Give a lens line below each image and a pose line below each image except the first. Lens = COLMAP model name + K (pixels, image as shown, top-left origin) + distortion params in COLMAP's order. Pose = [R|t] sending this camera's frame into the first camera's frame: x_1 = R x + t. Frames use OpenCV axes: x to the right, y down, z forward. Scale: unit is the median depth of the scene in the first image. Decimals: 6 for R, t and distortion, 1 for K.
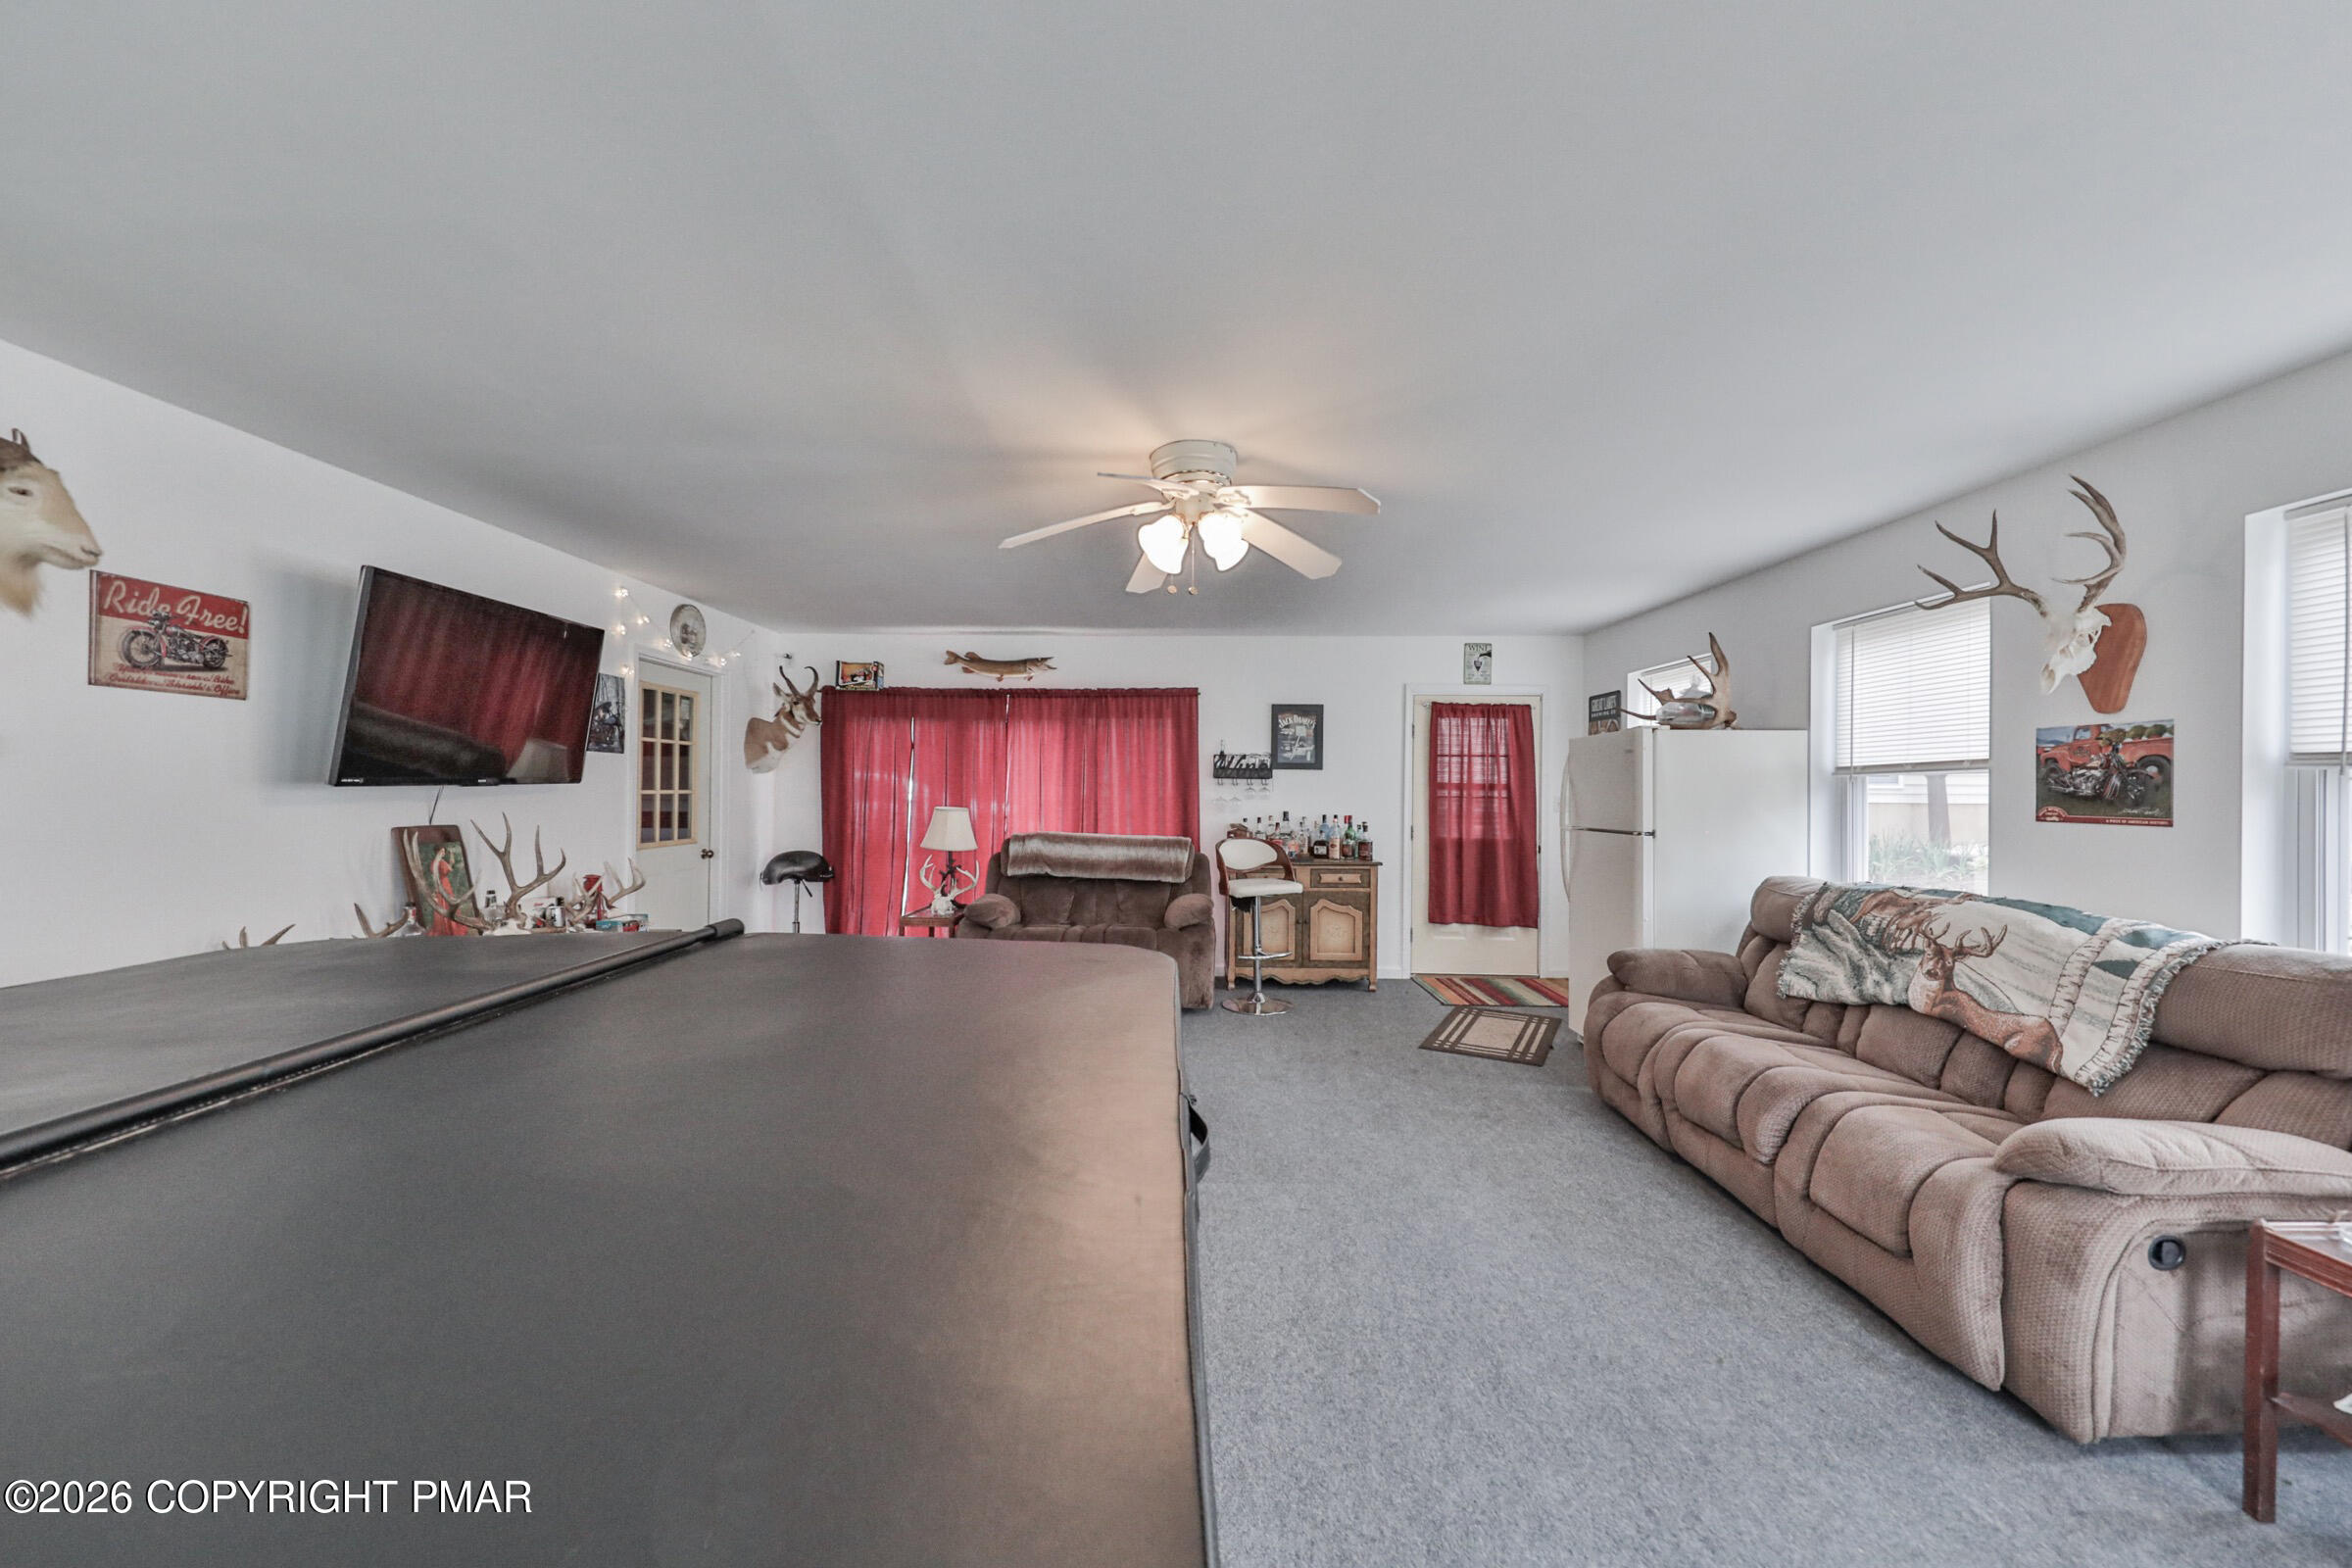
lens RADIAL K [[813.1, 0, 1185.8], [0, 813.1, 779.6], [0, 0, 1]] dist [0.012551, -0.003576]
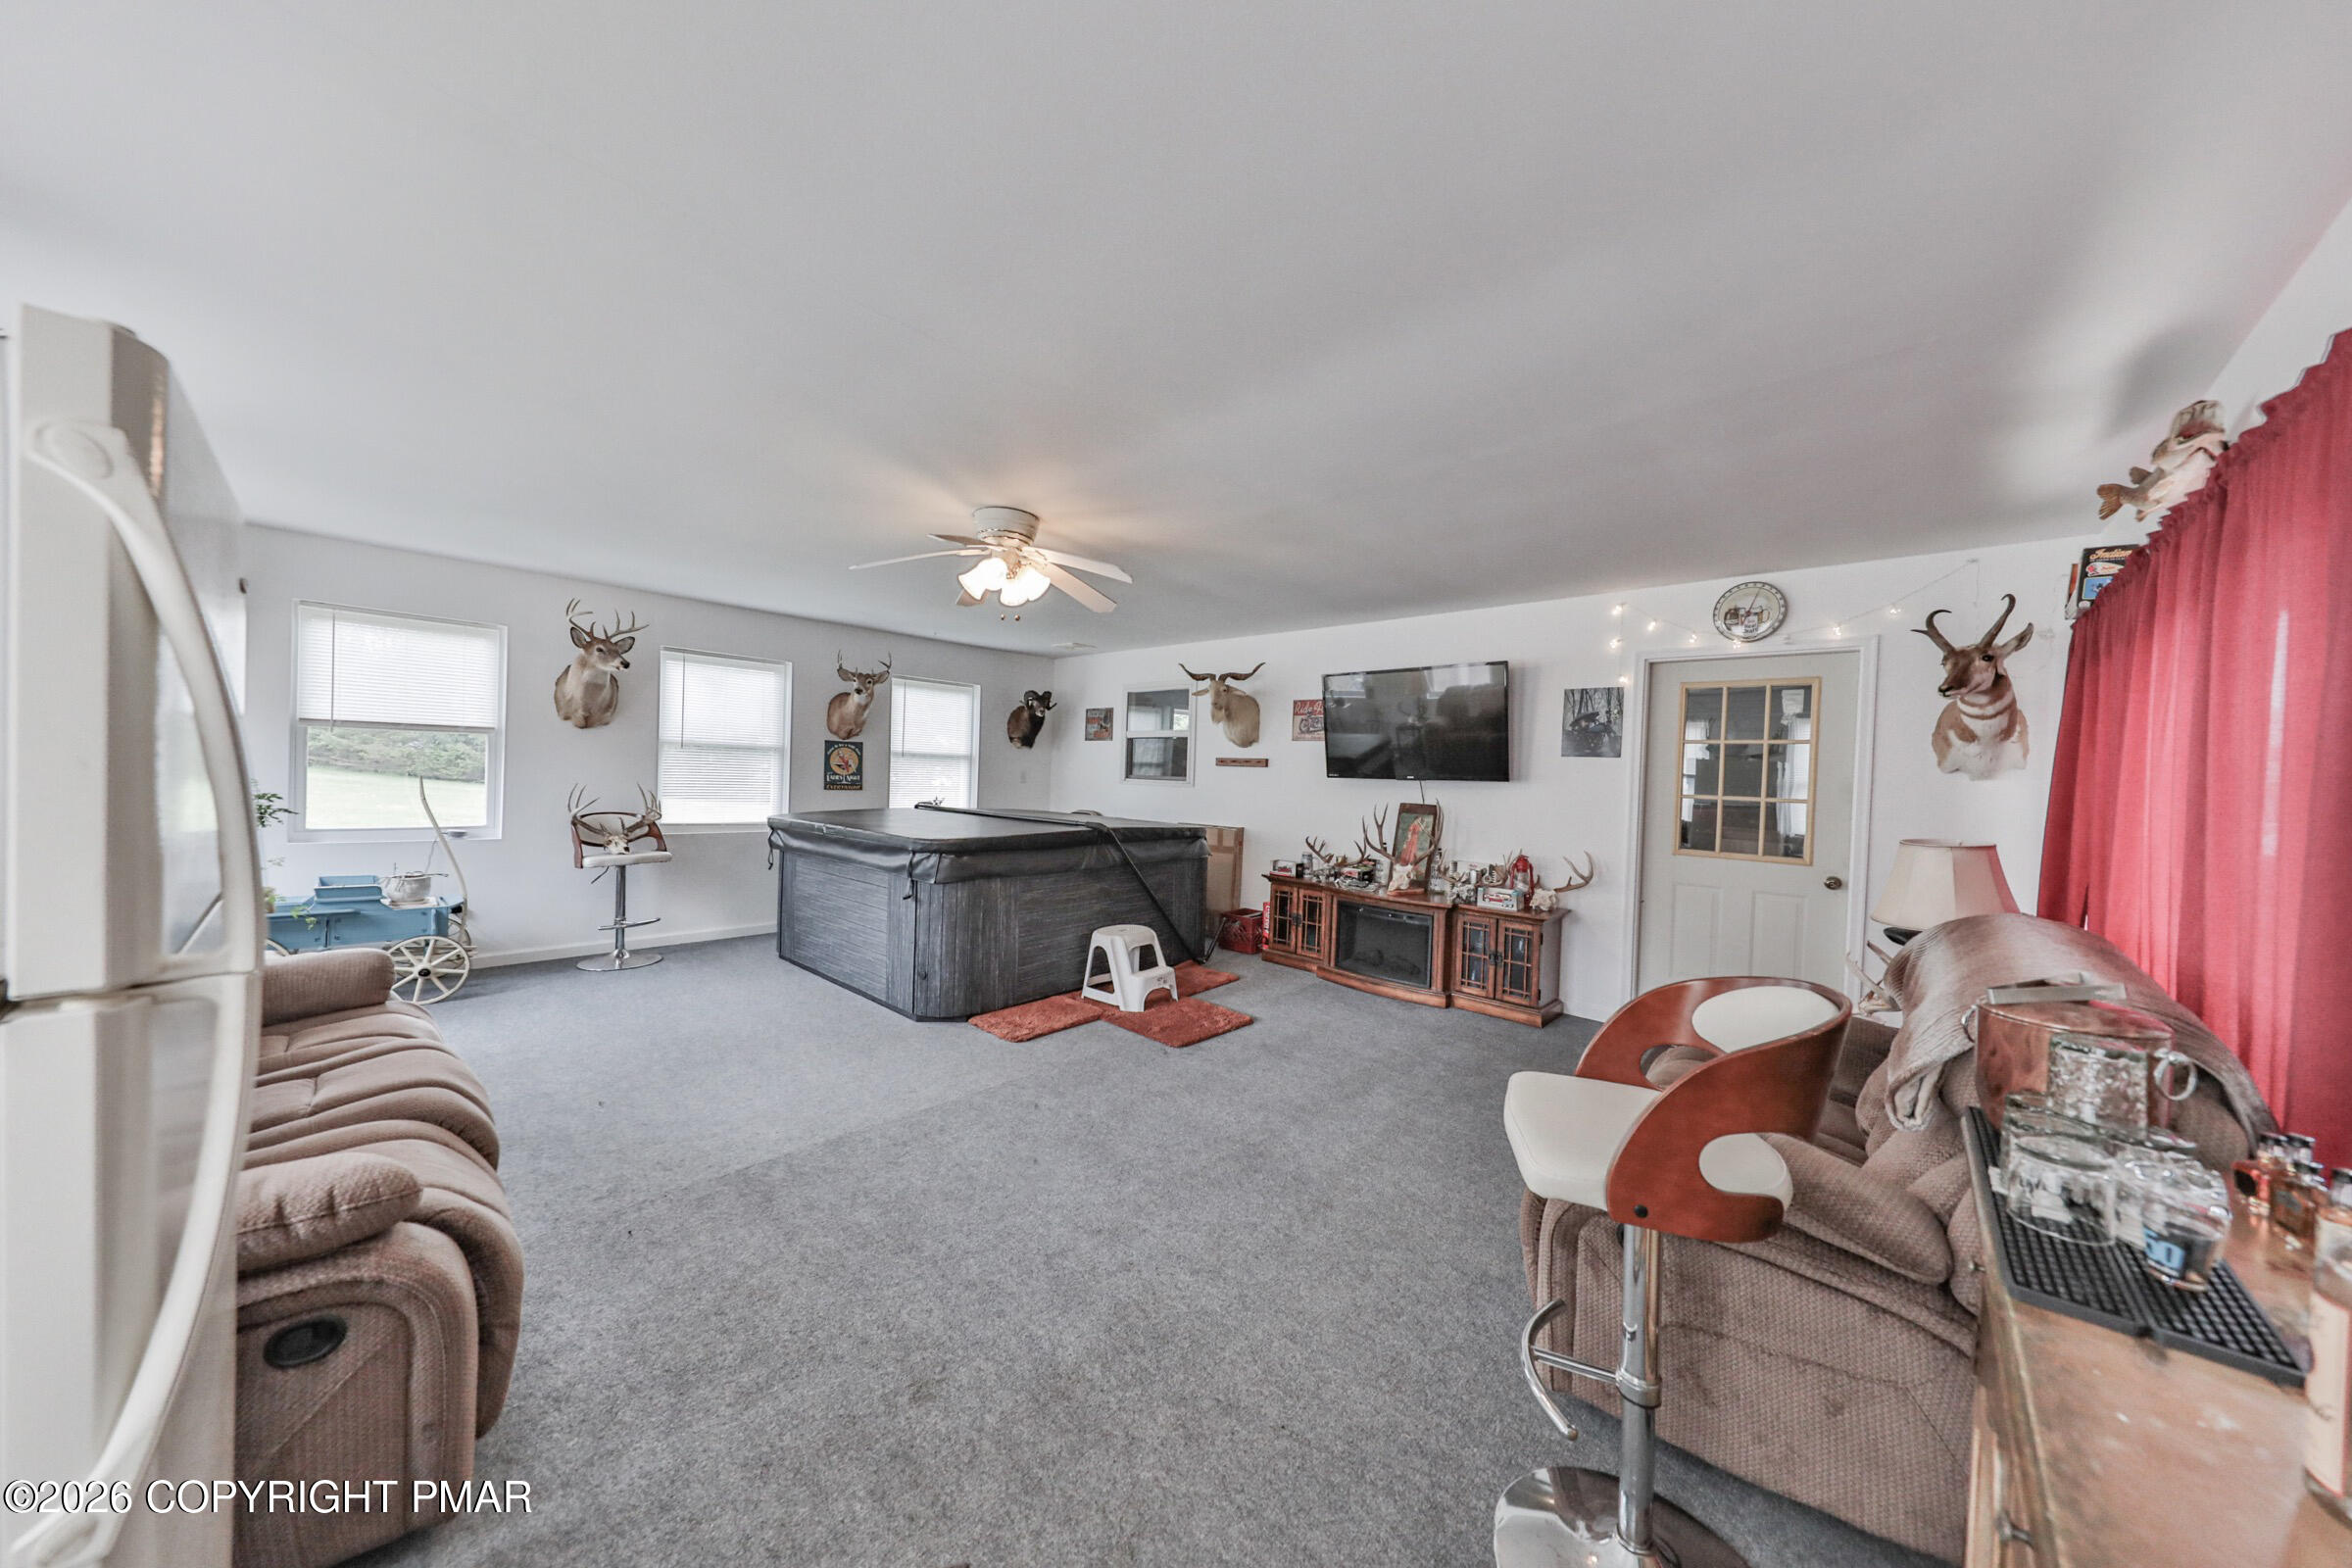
lens RADIAL K [[813.1, 0, 1185.8], [0, 813.1, 779.6], [0, 0, 1]] dist [0.012551, -0.003576]
pose [[-0.682310, -0.022244, -0.730724, 0.492092], [-0.032061, 0.999486, -0.000488, 0.016637], [0.730359, 0.023095, -0.682672, 1.337806]]
